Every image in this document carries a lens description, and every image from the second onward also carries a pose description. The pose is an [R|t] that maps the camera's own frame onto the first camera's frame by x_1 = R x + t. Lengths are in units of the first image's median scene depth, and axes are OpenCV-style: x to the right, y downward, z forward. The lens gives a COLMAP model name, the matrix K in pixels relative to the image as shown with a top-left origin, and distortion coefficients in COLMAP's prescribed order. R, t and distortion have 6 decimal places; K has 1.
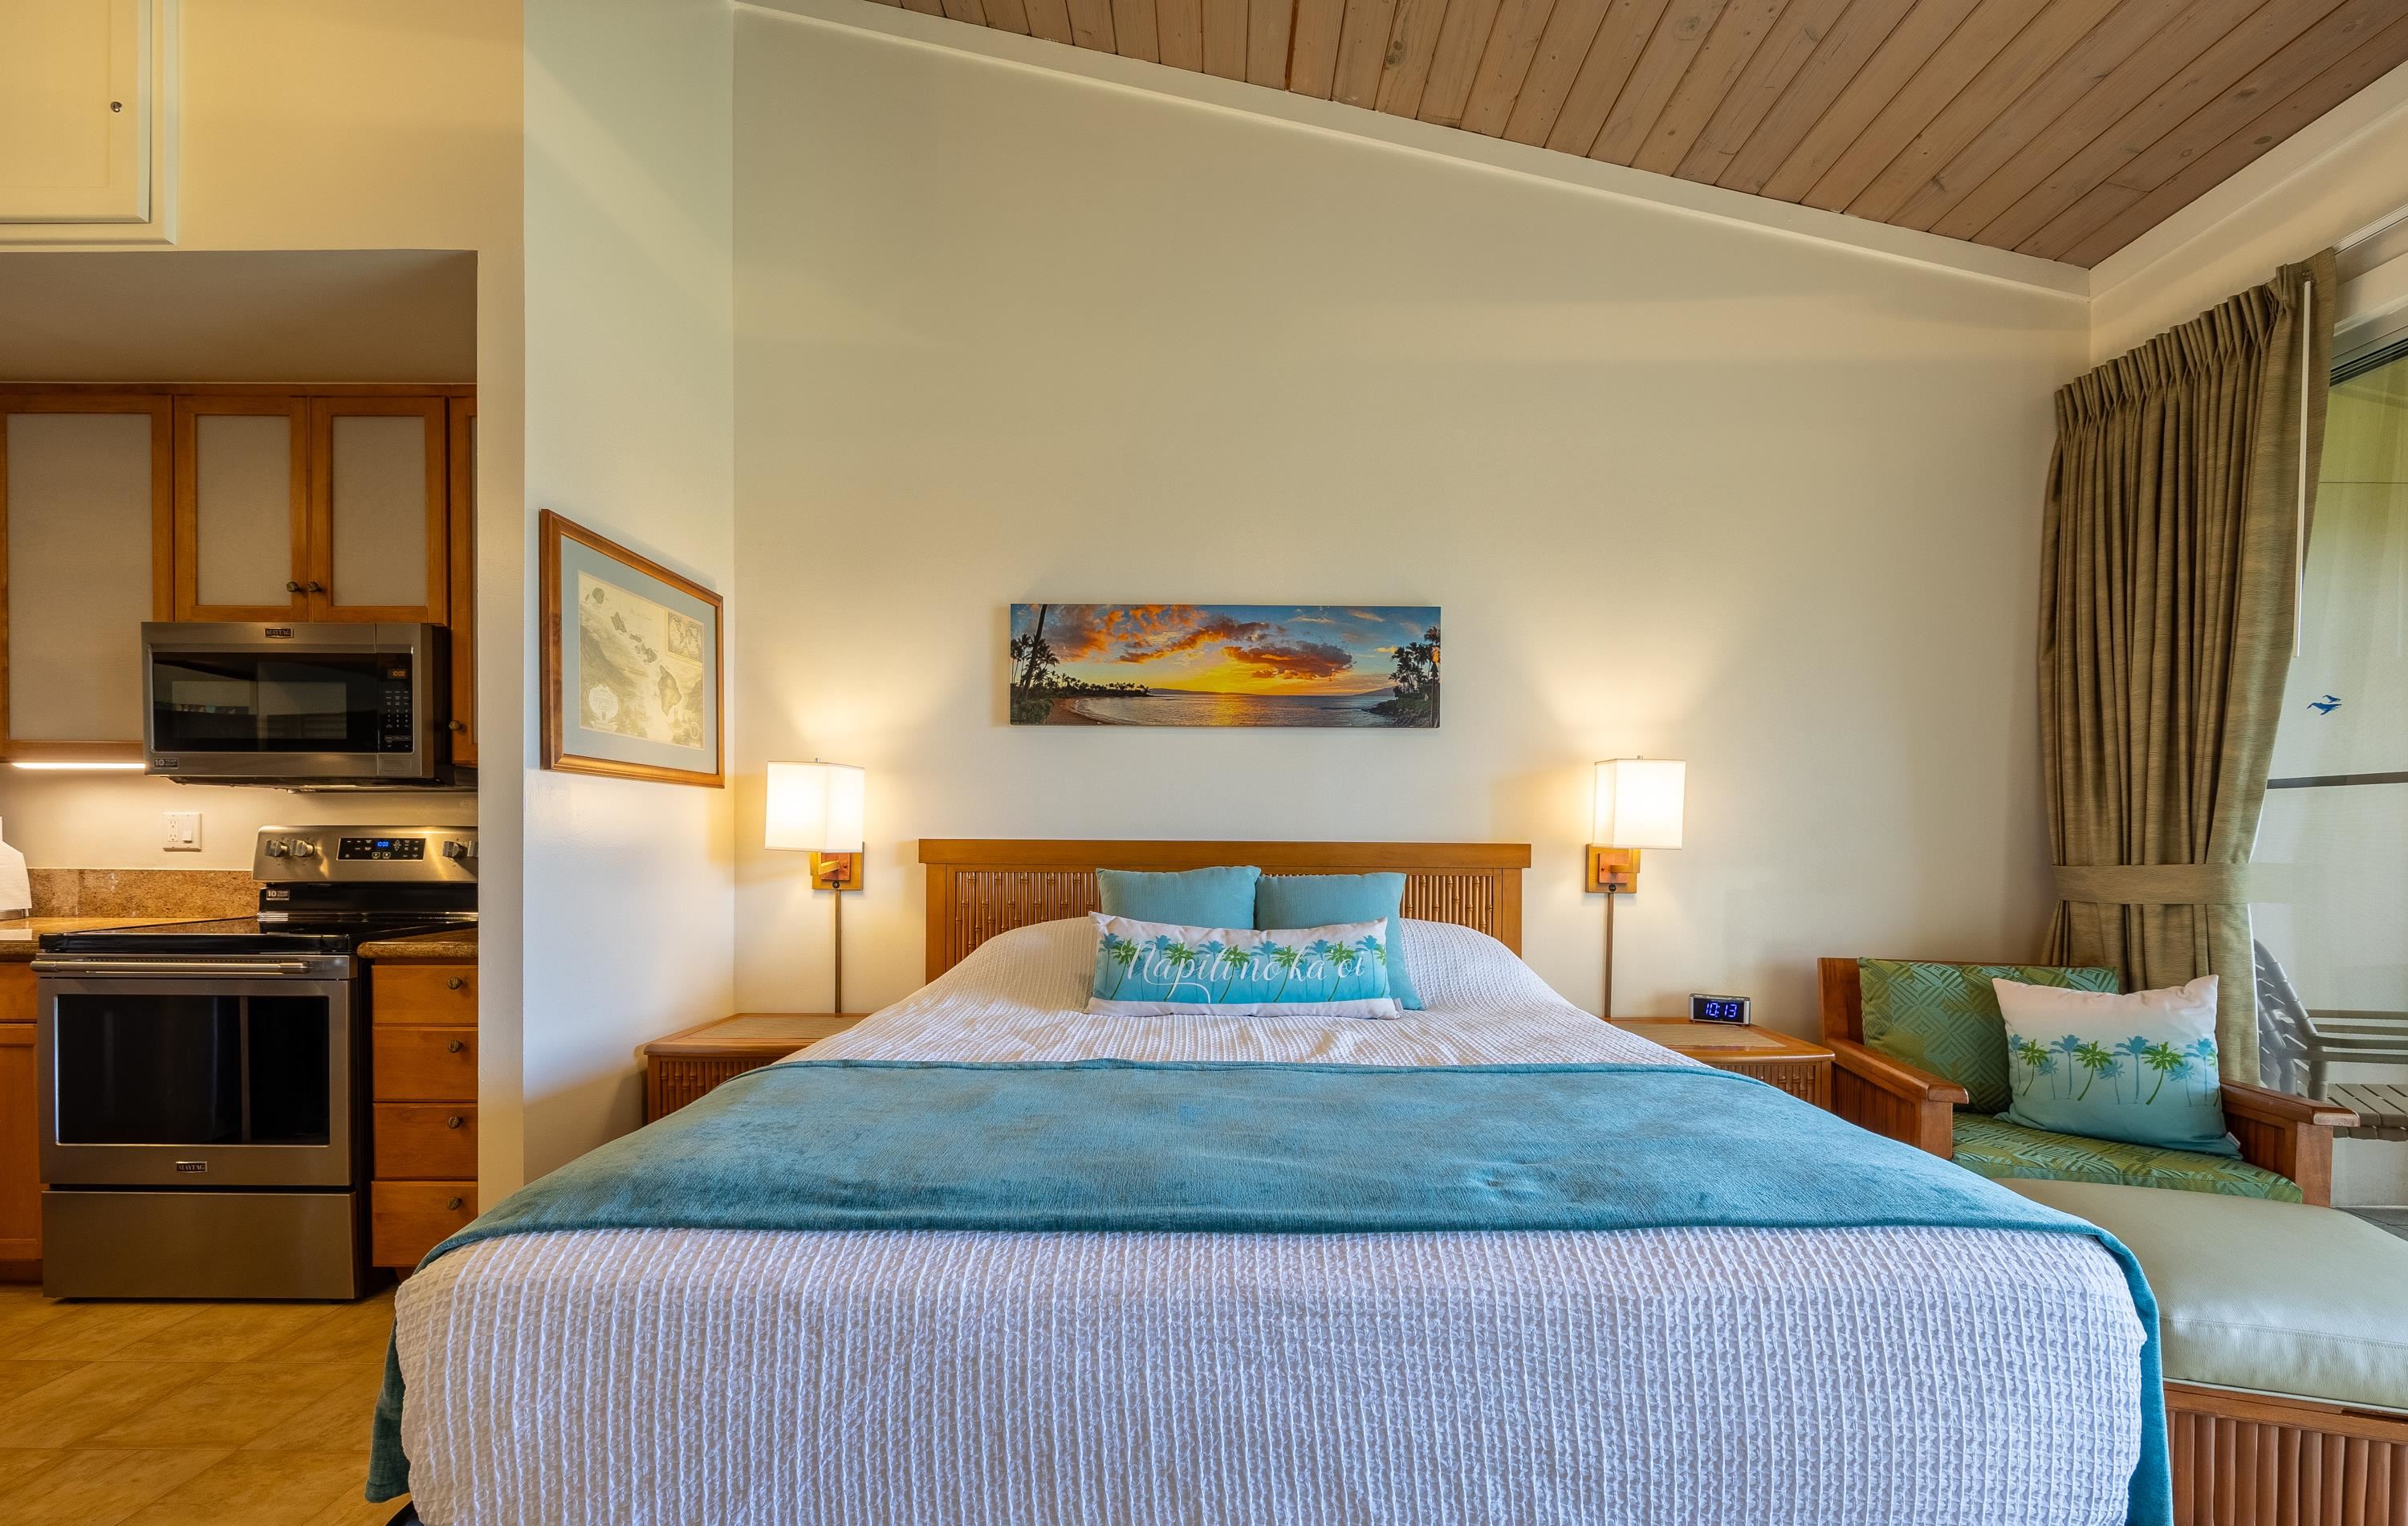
lens RADIAL K [[997.0, 0, 1220.8], [0, 997.0, 857.7], [0, 0, 1]] dist [-0.004086, 0.000303]
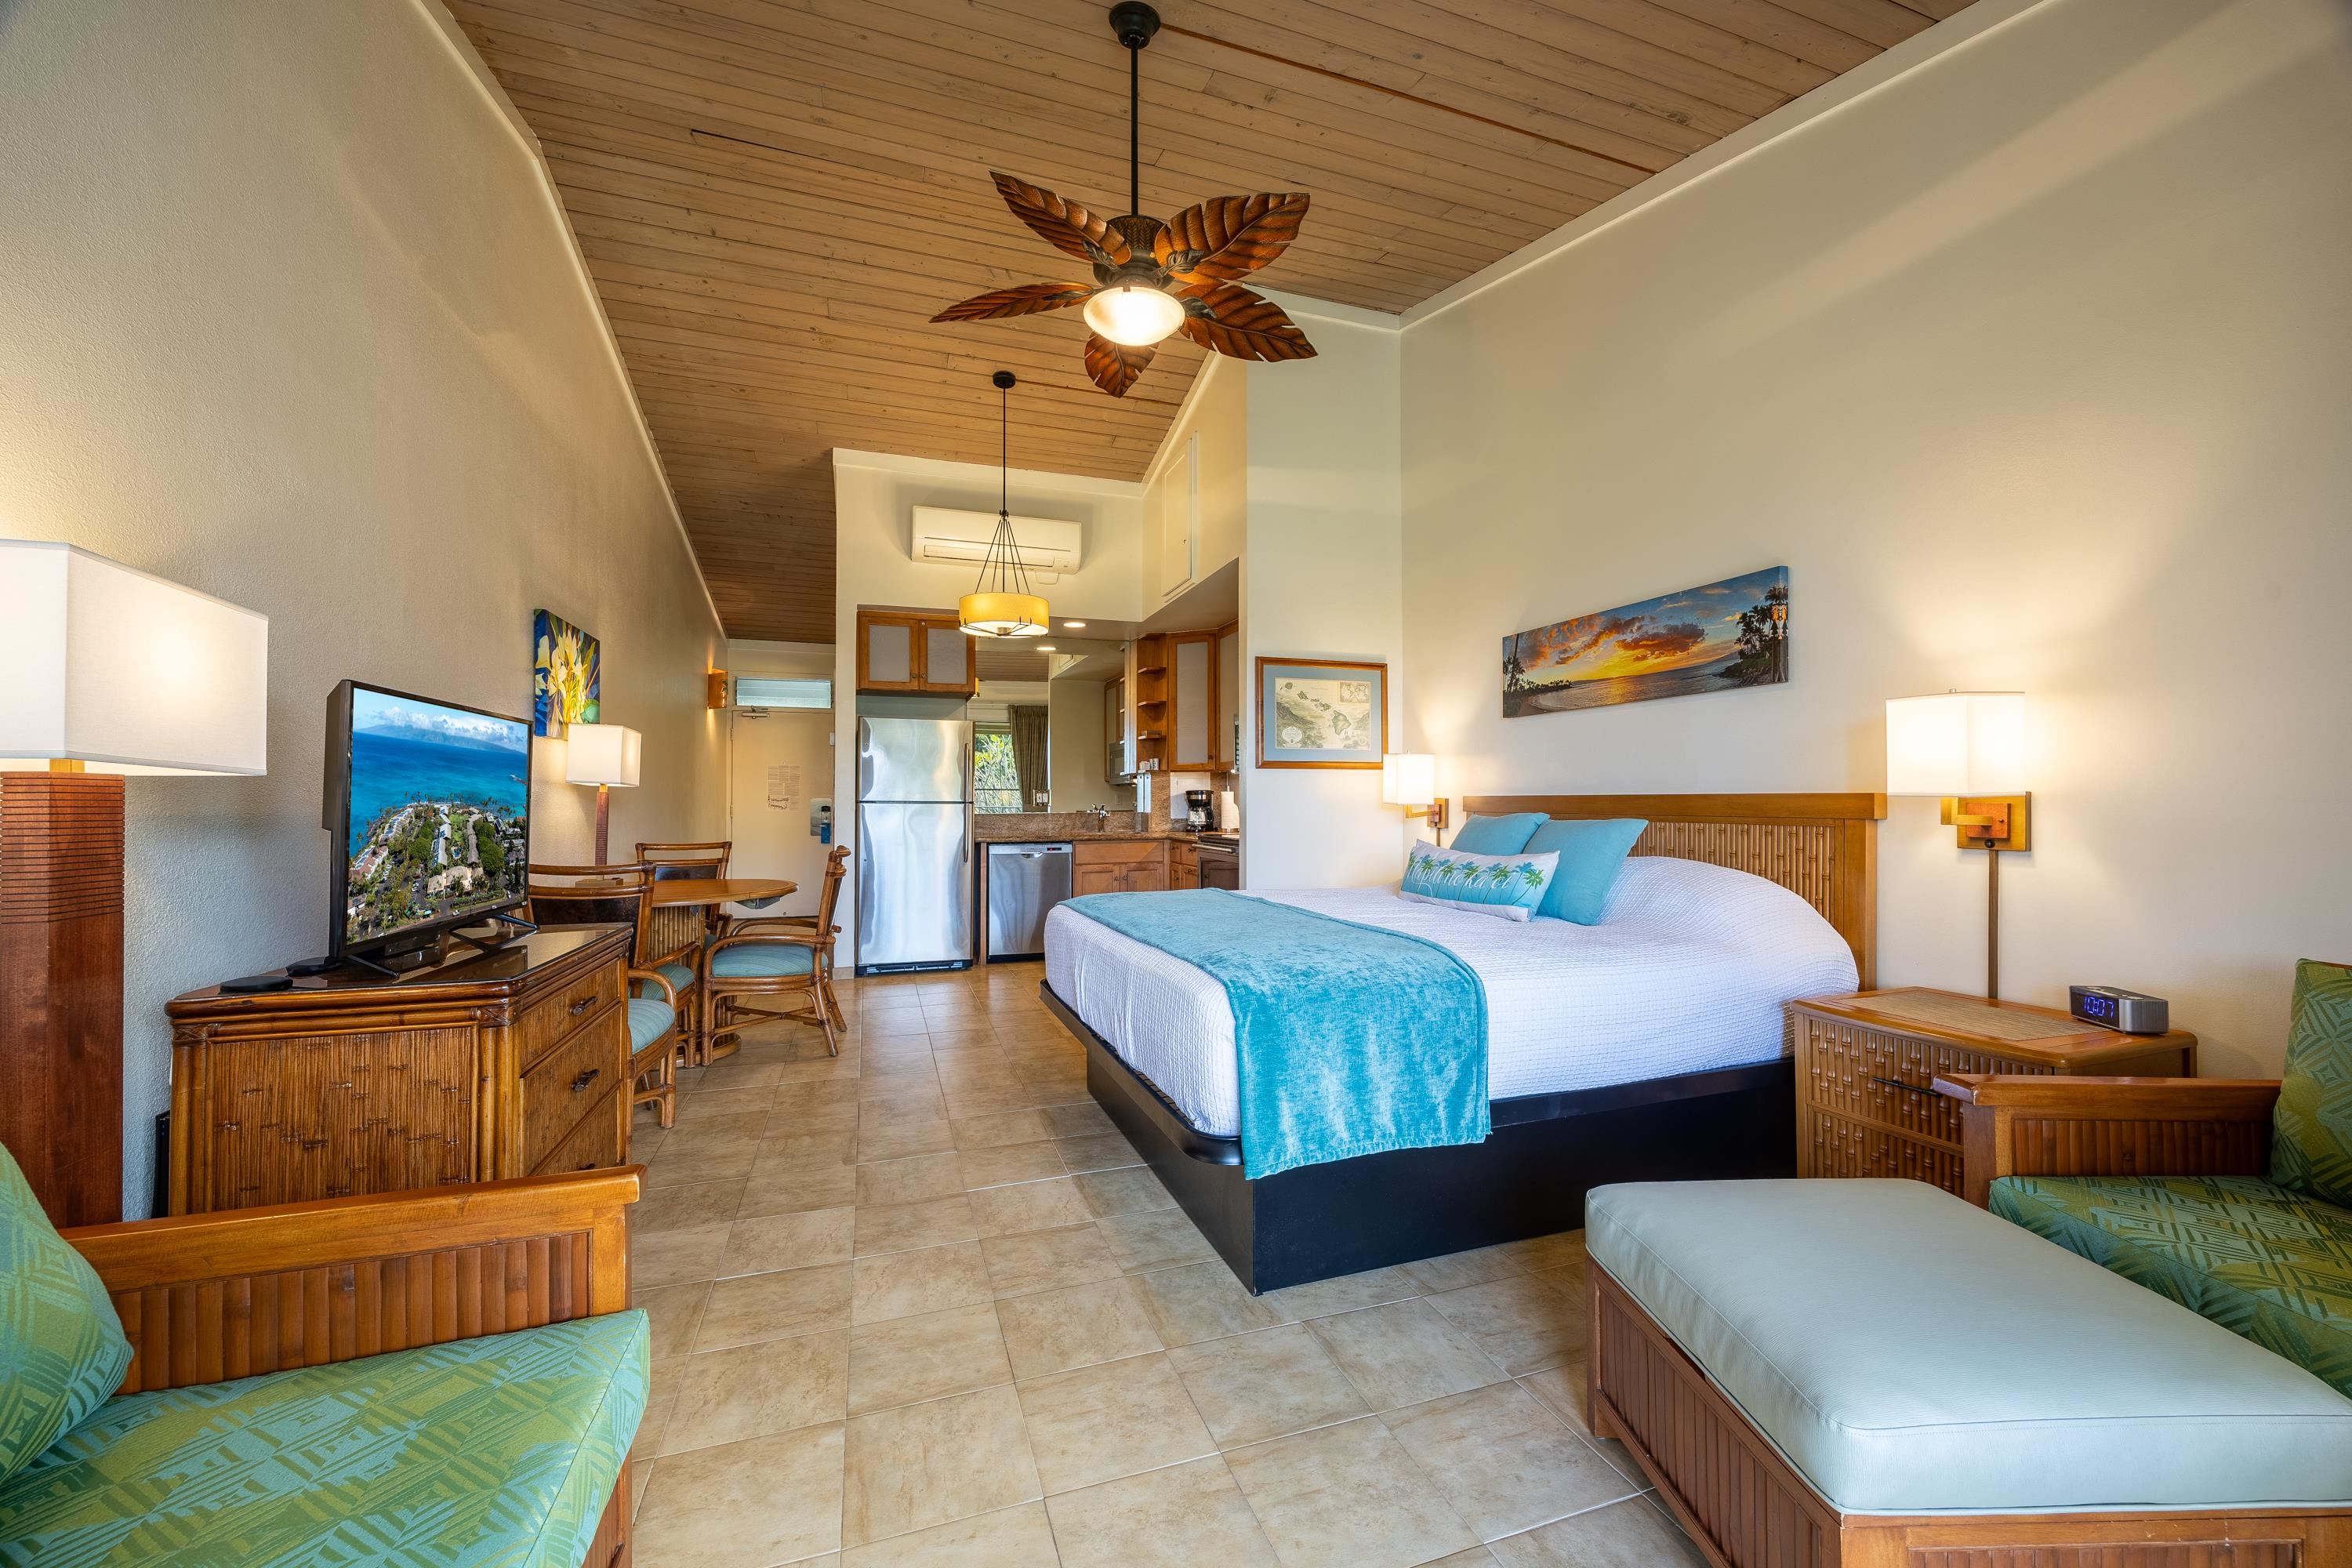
lens RADIAL K [[901.3, 0, 1174.8], [0, 901.3, 798.3], [0, 0, 1]] dist [-0.003652, 0.000255]
pose [[0.320783, -0.009499, -0.947105, 0.903898], [-0.007686, 0.999891, -0.012631, 0.006630], [0.947122, 0.011331, 0.320675, 0.106381]]
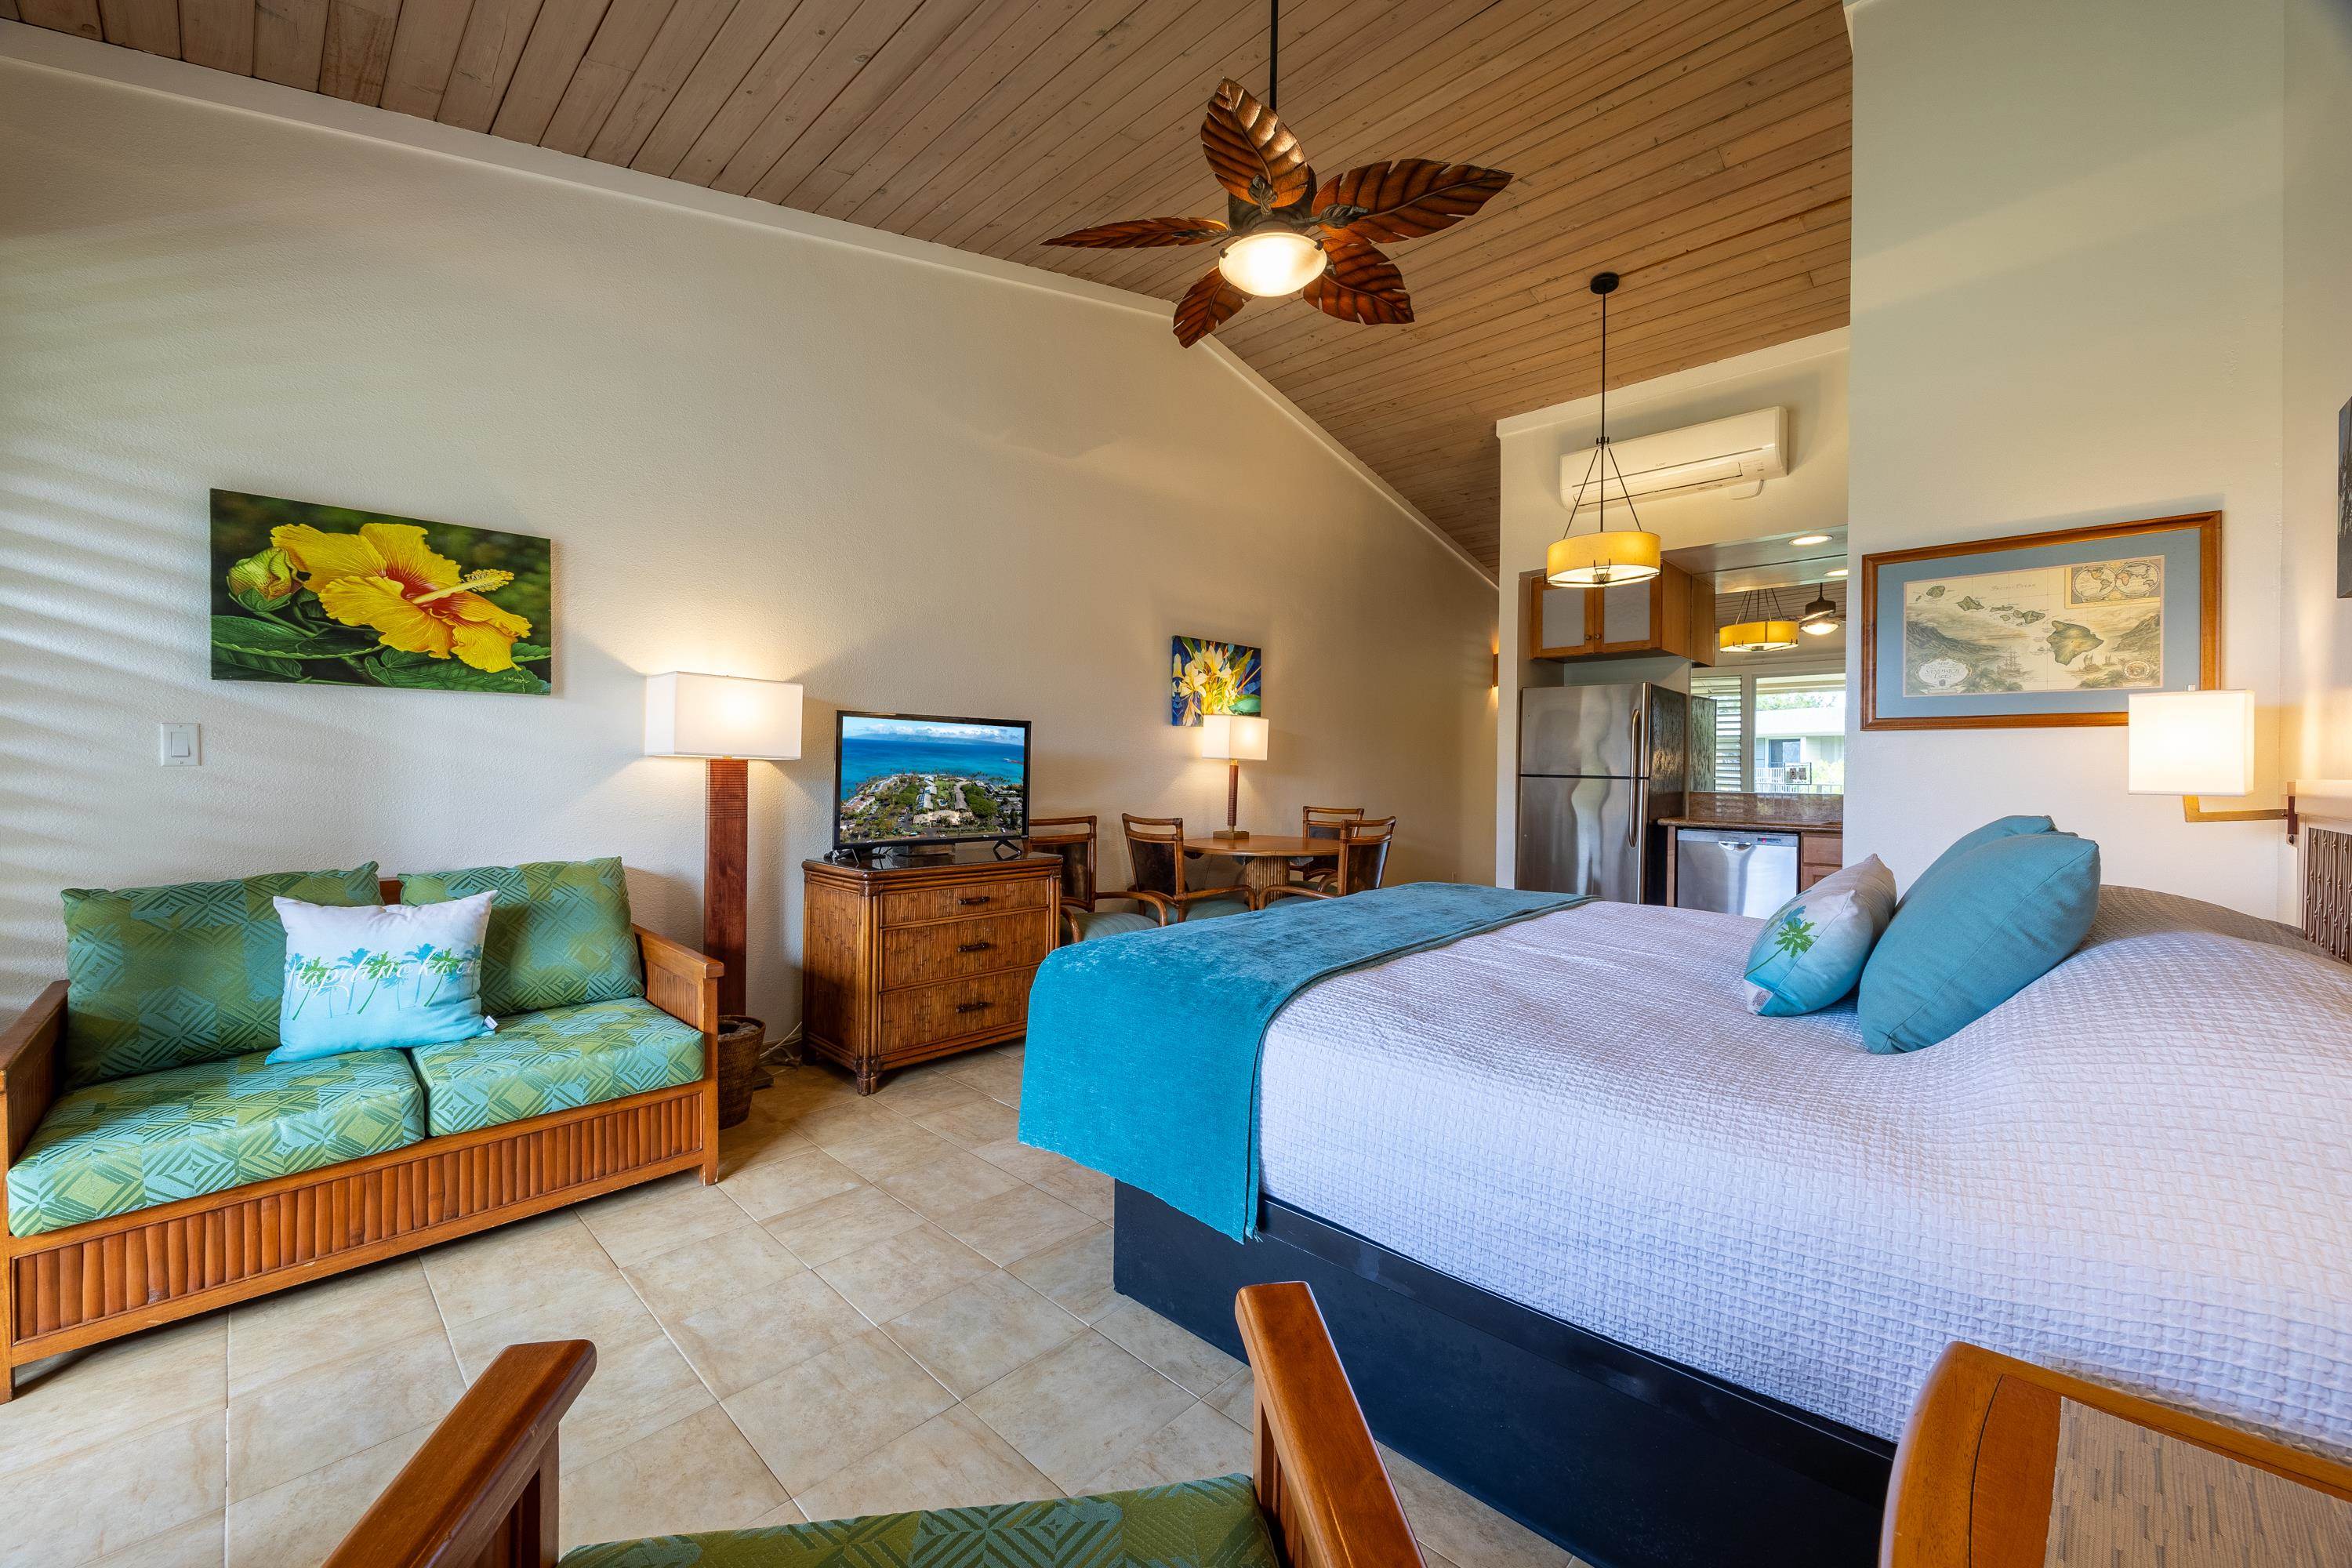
lens RADIAL K [[901.3, 0, 1167.9], [0, 901.3, 769.8], [0, 0, 1]] dist [-0.003652, 0.000255]
pose [[-0.696535, -0.008090, -0.717478, 0.726946], [-0.019527, 0.999780, 0.007684, -0.014542], [0.717257, 0.019362, -0.696539, 0.862817]]
